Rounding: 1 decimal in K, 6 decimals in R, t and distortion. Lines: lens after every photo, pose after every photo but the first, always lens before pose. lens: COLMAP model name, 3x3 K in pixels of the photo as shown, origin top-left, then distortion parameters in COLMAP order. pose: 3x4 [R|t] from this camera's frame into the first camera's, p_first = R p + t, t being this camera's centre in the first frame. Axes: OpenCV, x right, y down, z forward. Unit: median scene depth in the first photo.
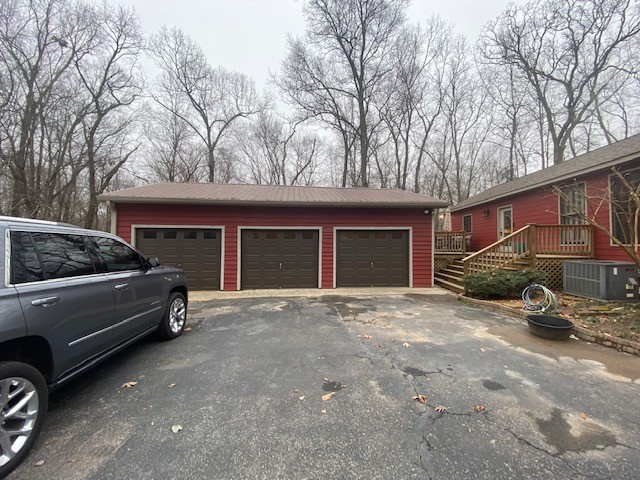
lens RADIAL K [[256.9, 0, 320.2], [0, 256.9, 238.3], [0, 0, 1]] dist [0.029472, -0.025472]
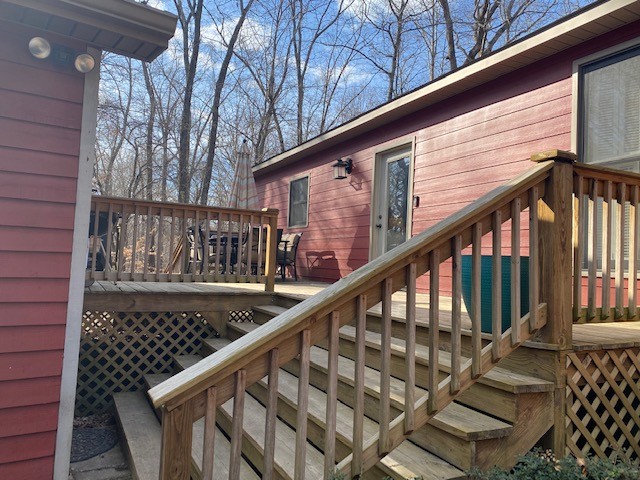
lens RADIAL K [[476.7, 0, 319.5], [0, 476.7, 237.6], [0, 0, 1]] dist [0.100043, -0.168678]
pose [[0.868155, 0.051917, 0.493570, 0.512782], [-0.045560, 0.998651, -0.024908, 0.017182], [-0.494197, -0.000863, 0.869349, 0.790233]]
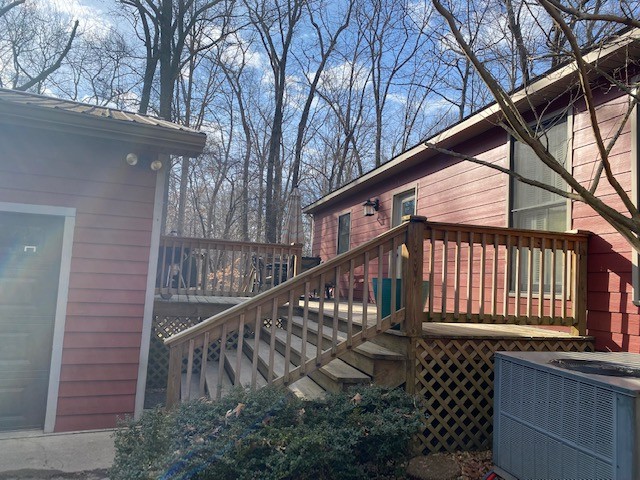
lens RADIAL K [[476.7, 0, 319.5], [0, 476.7, 237.6], [0, 0, 1]] dist [0.100043, -0.168678]
pose [[0.948658, 0.069063, 0.308672, 0.547839], [-0.051449, 0.996568, -0.064852, 0.007650], [-0.312091, 0.045642, 0.948955, 0.520244]]
